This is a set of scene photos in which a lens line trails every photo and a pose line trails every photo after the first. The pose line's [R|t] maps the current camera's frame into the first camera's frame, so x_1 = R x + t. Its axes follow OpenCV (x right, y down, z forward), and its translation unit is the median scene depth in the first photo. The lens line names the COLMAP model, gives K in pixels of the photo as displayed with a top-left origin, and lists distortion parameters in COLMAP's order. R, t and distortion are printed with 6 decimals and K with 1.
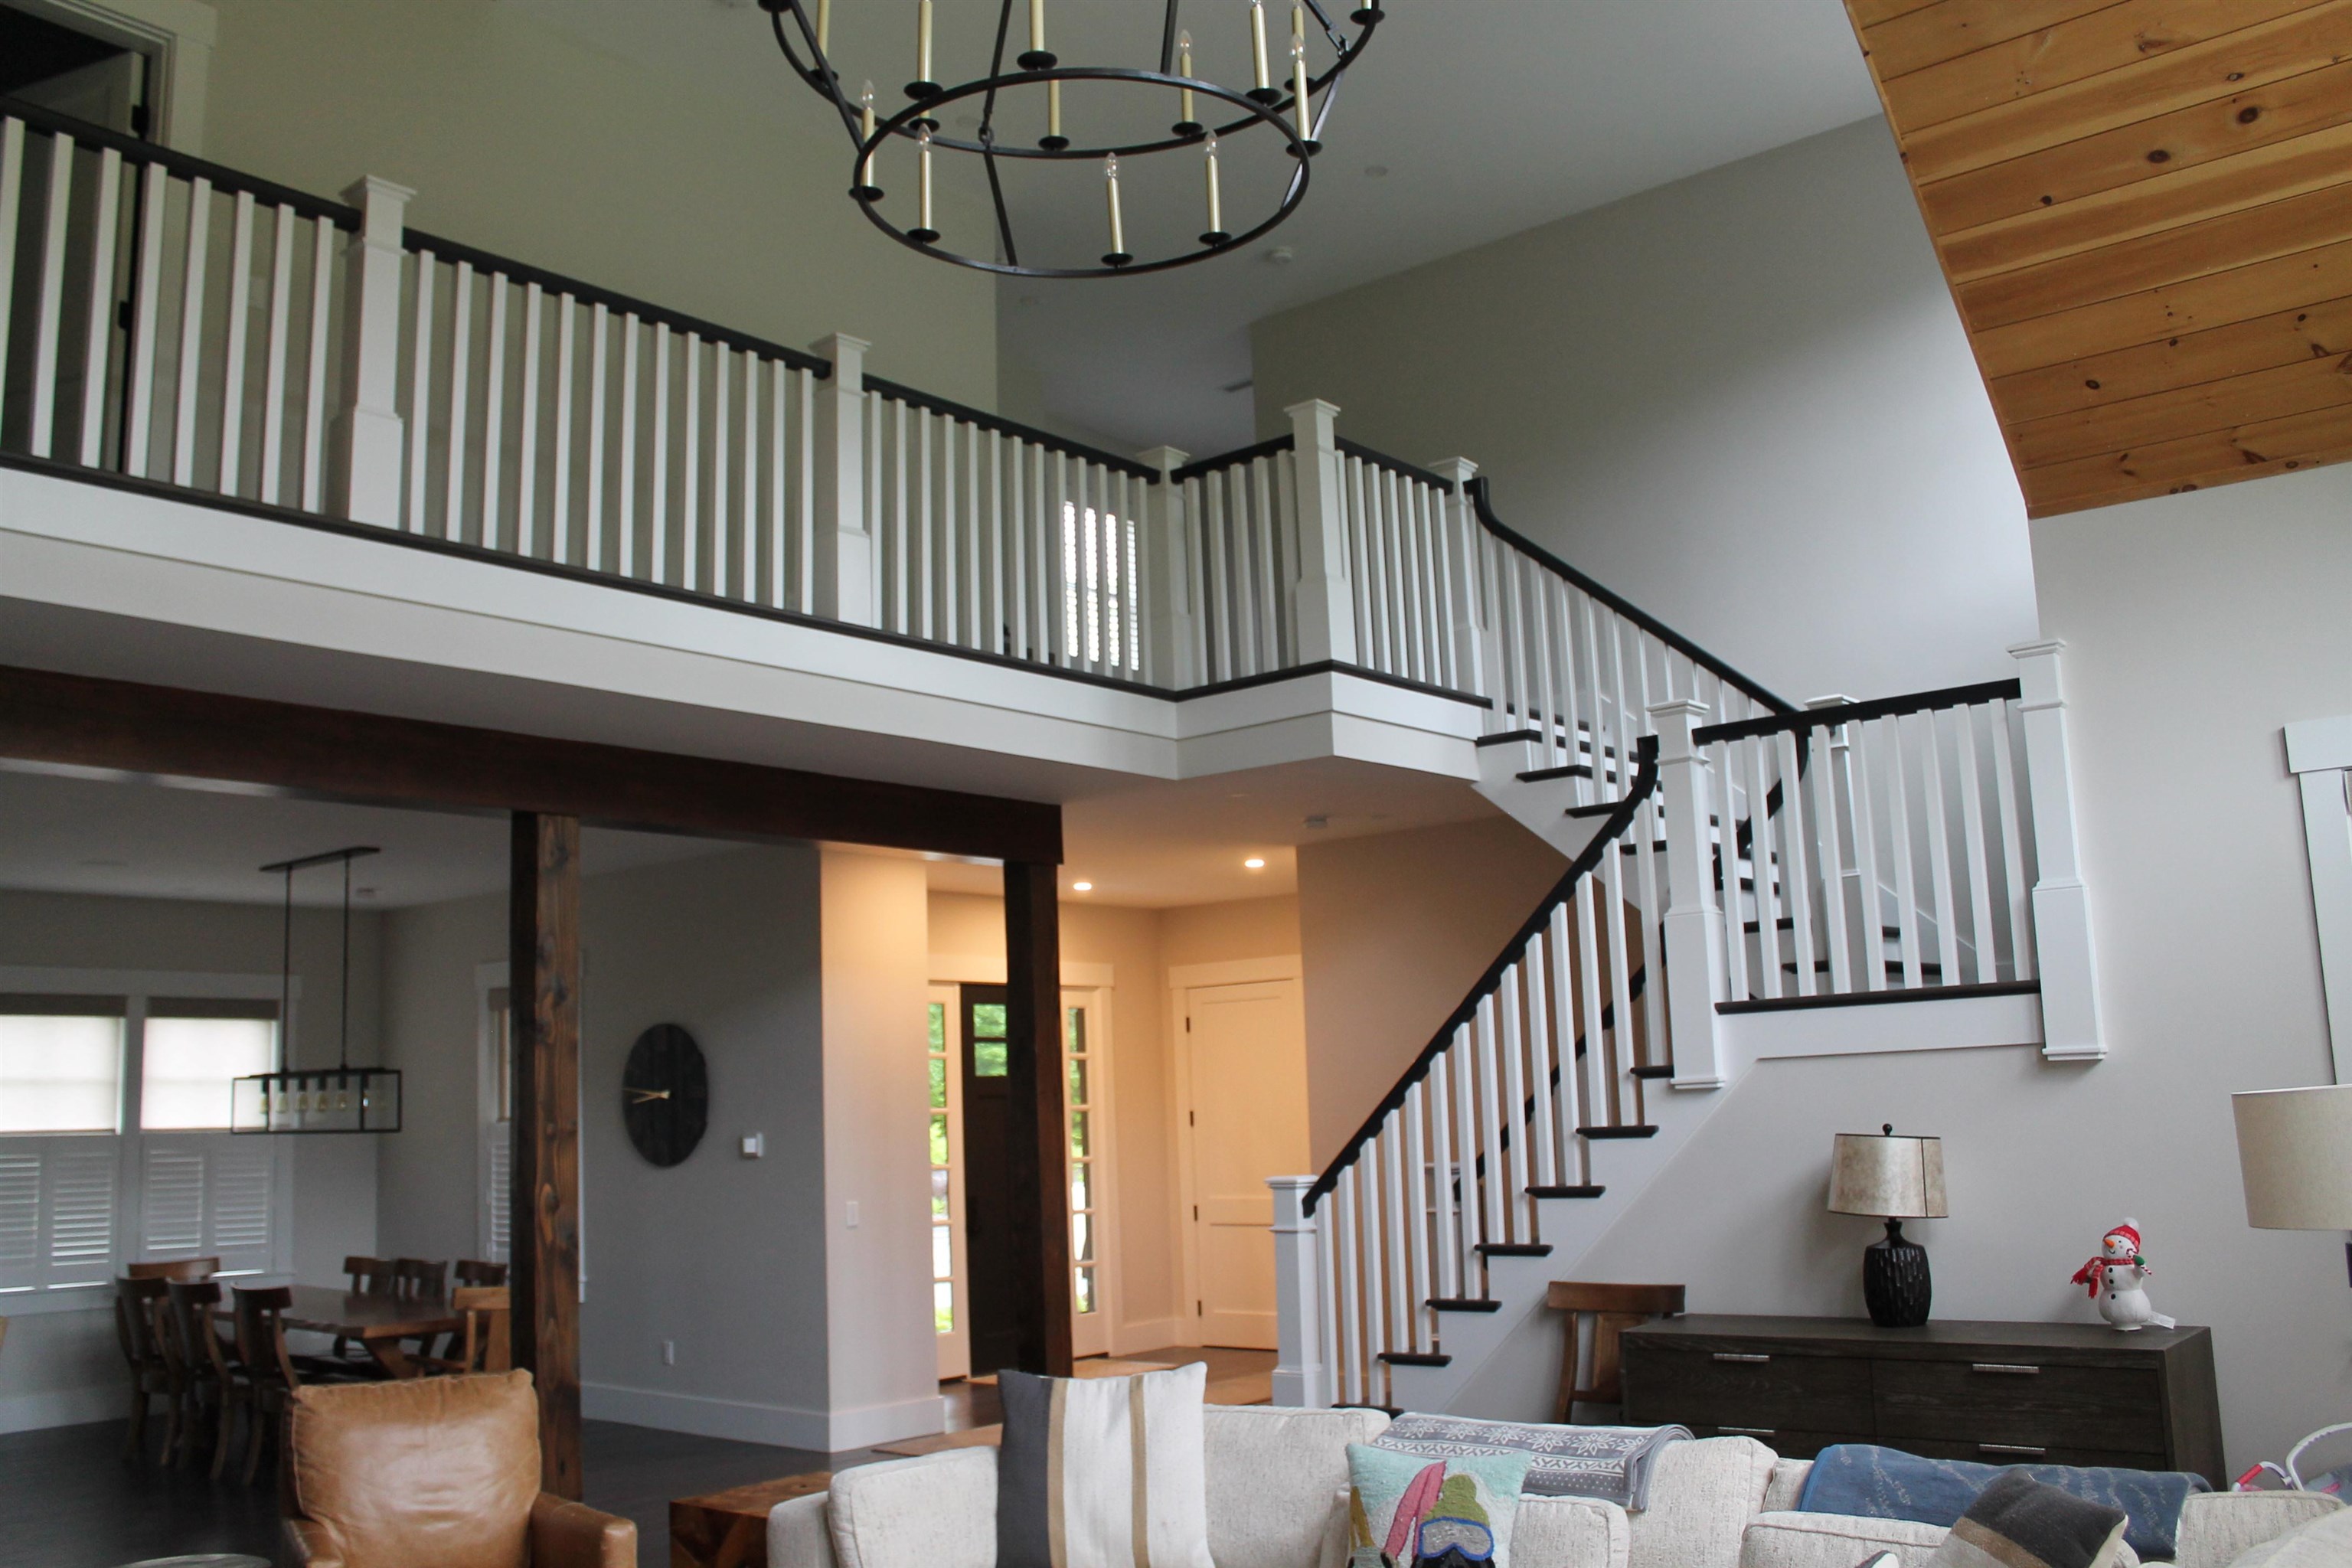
lens RADIAL K [[2040.0, 0, 1128.3], [0, 2040.0, 787.0], [0, 0, 1]] dist [-0.167776, 0.147496]
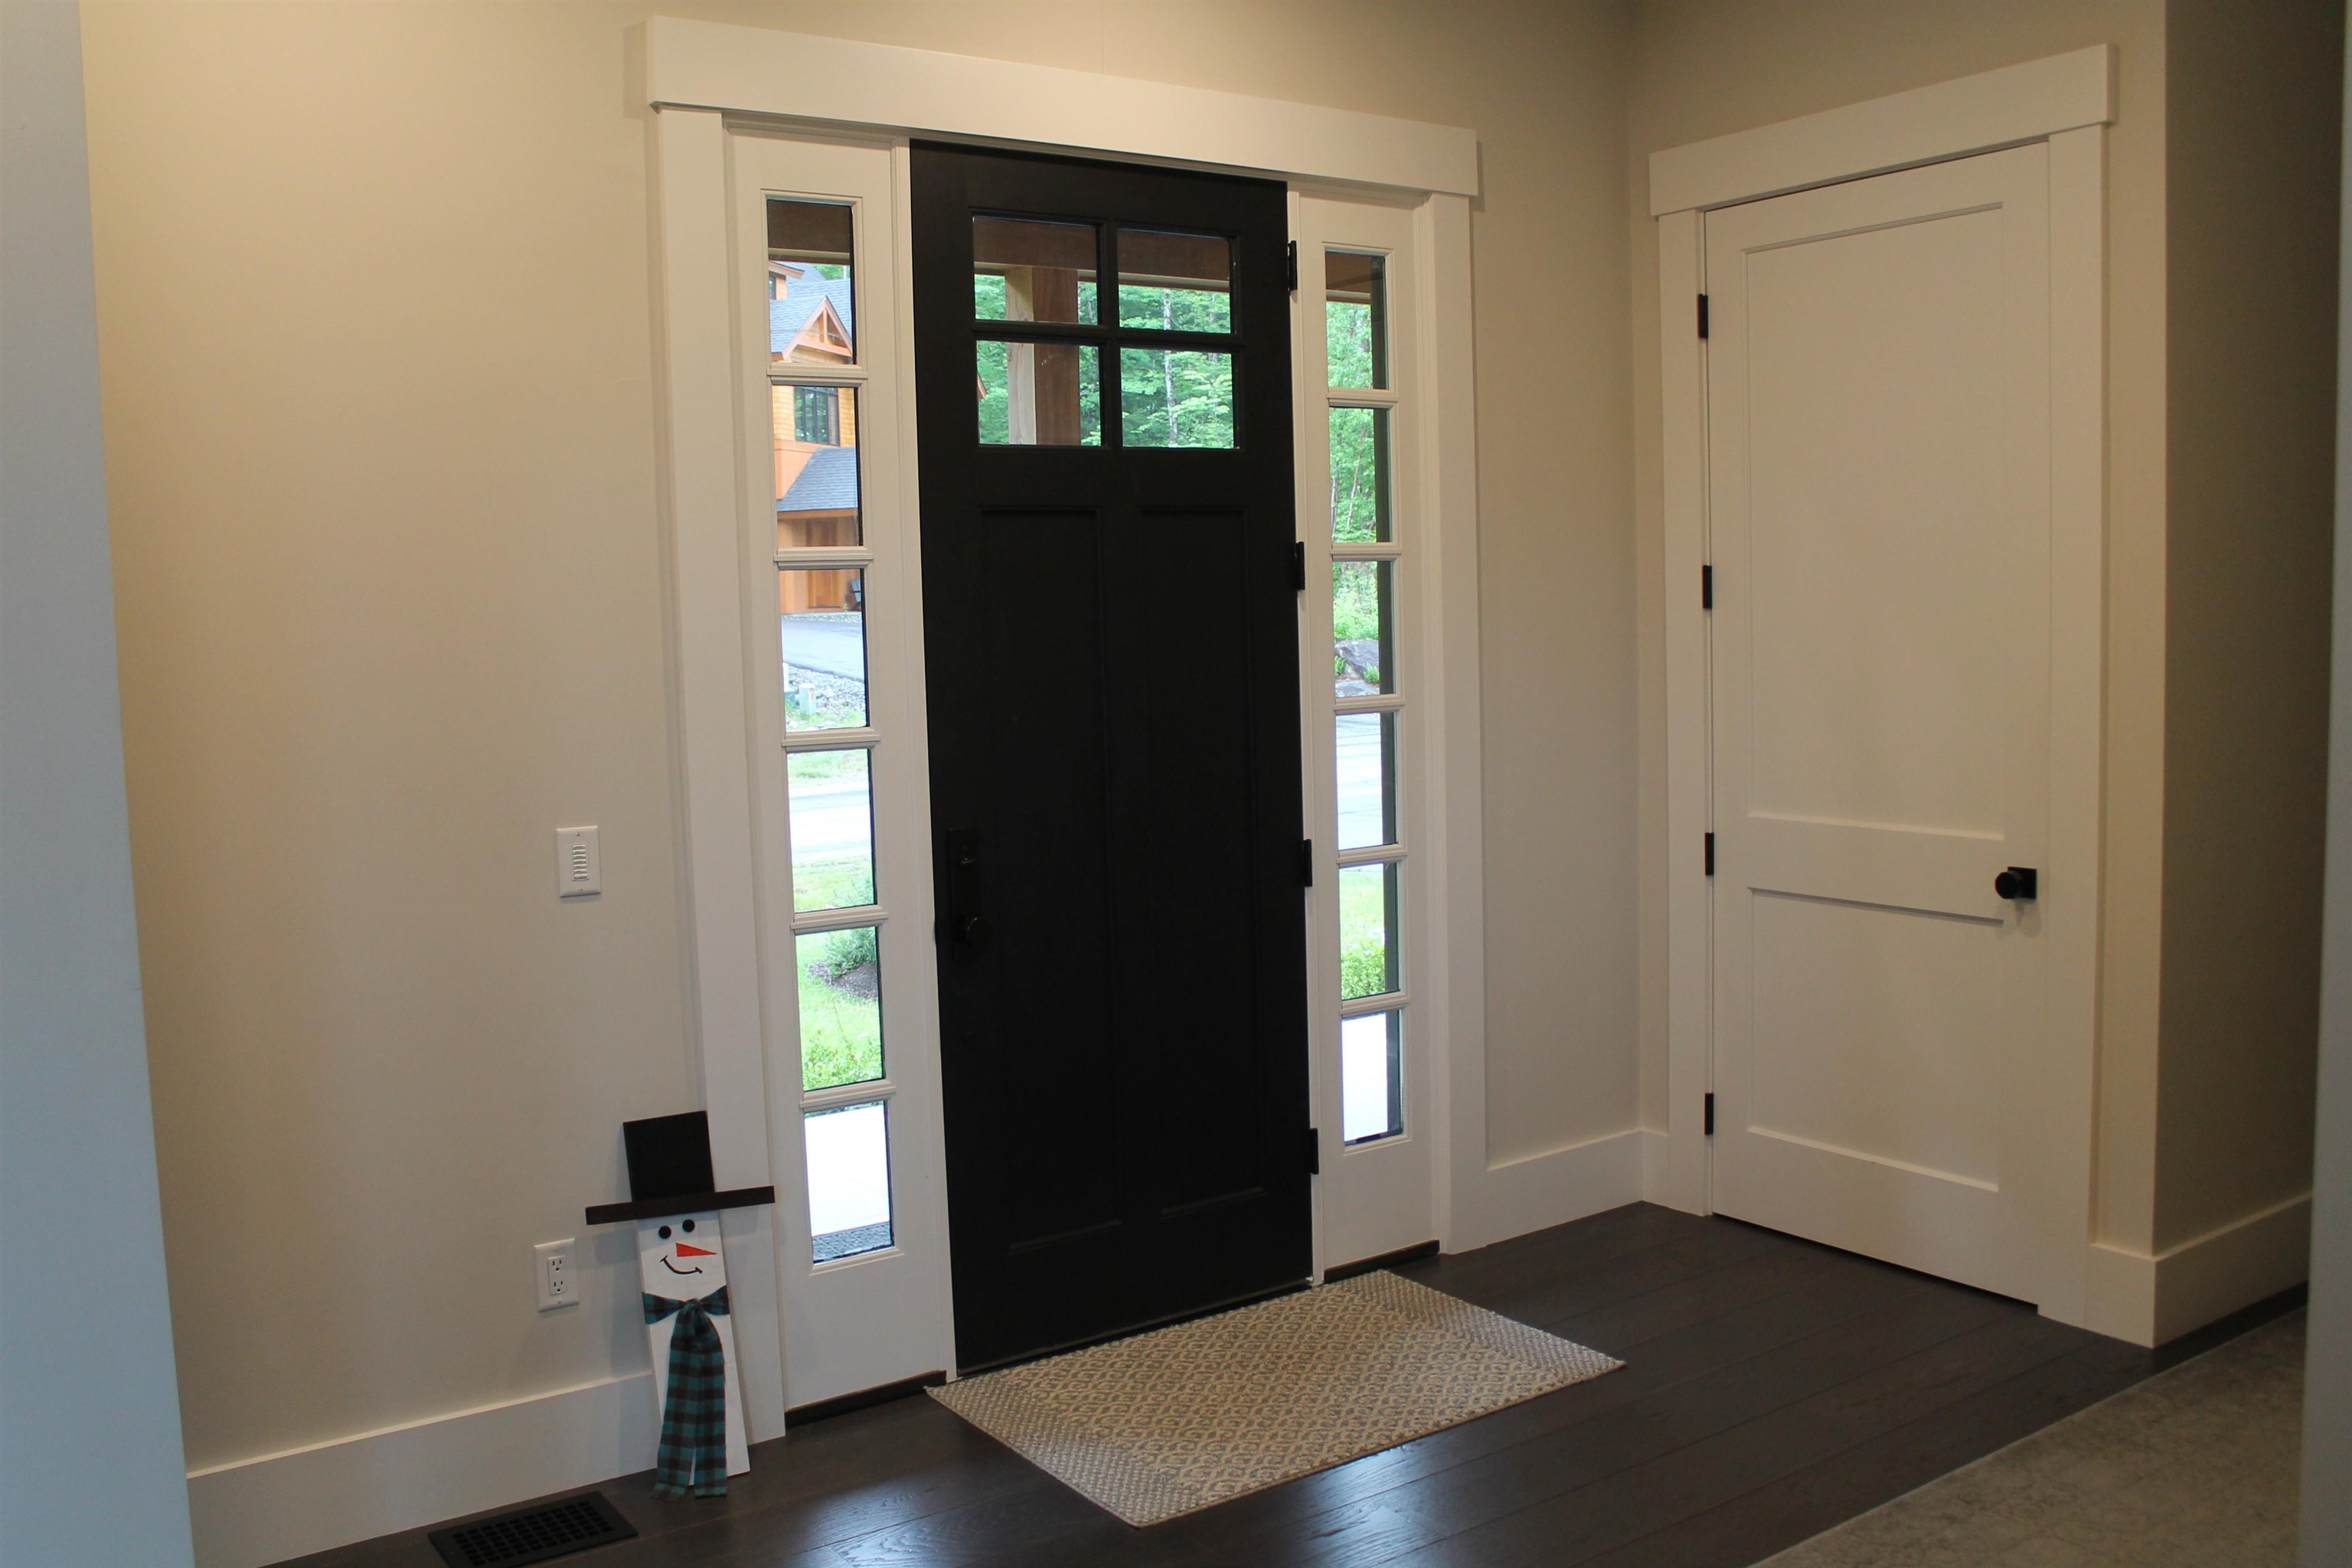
lens RADIAL K [[2040.0, 0, 1128.3], [0, 2040.0, 787.0], [0, 0, 1]] dist [-0.167776, 0.147496]
pose [[0.962898, 0.032462, -0.267906, 0.035518], [0.037411, 0.967097, 0.251642, 0.128887], [0.267260, -0.252328, 0.930002, 0.784590]]
